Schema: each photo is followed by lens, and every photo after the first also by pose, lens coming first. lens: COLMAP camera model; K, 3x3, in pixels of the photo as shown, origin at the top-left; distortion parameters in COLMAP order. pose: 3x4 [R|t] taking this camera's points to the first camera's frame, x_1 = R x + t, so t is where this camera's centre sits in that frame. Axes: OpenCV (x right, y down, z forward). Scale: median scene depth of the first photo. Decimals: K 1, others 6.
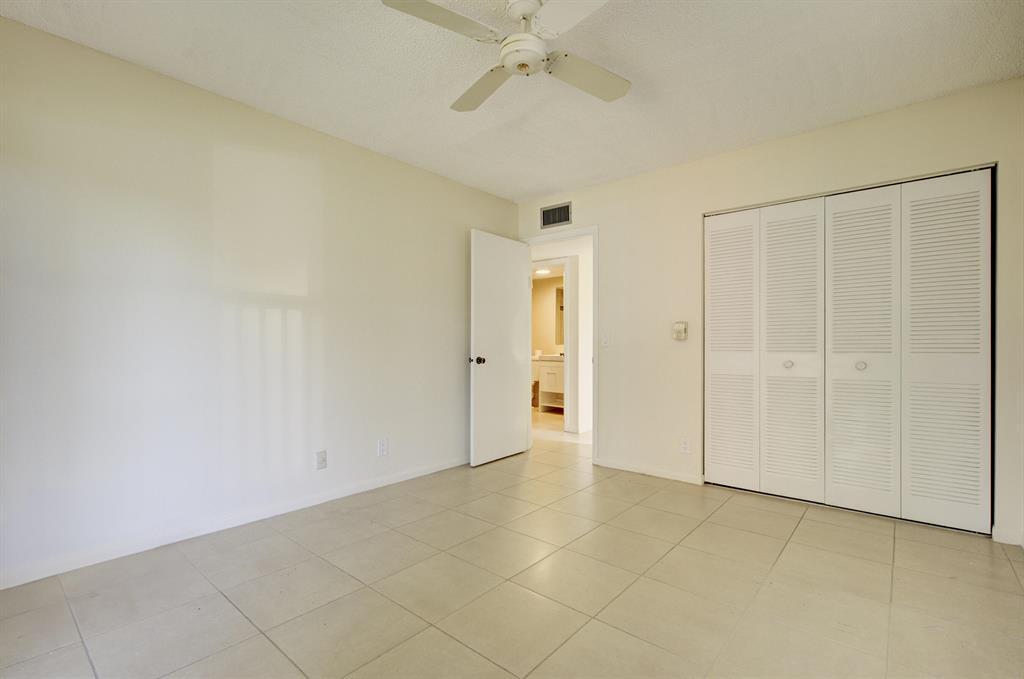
lens RADIAL K [[461.6, 0, 511.9], [0, 461.6, 343.2], [0, 0, 1]] dist [0.002738, -0.000071]
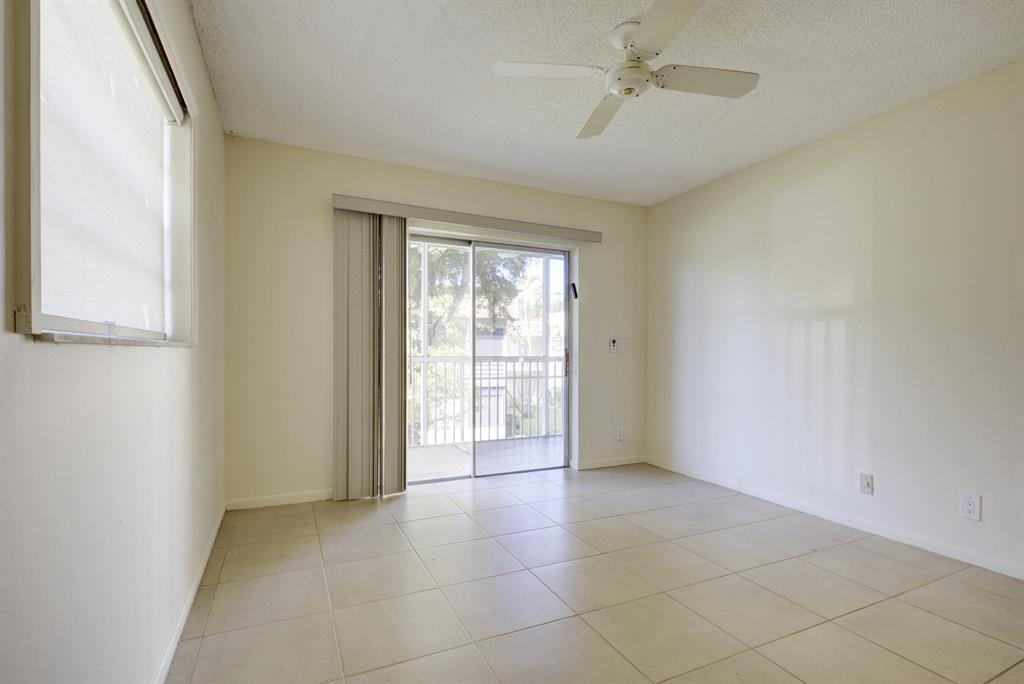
lens RADIAL K [[476.4, 0, 509.7], [0, 476.4, 348.5], [0, 0, 1]] dist [-0.001138, -0.000169]
pose [[-0.408046, 0.001075, -0.912961, 0.748357], [0.001851, 0.999998, 0.000350, -0.014143], [0.912959, -0.001547, -0.408048, 0.771874]]
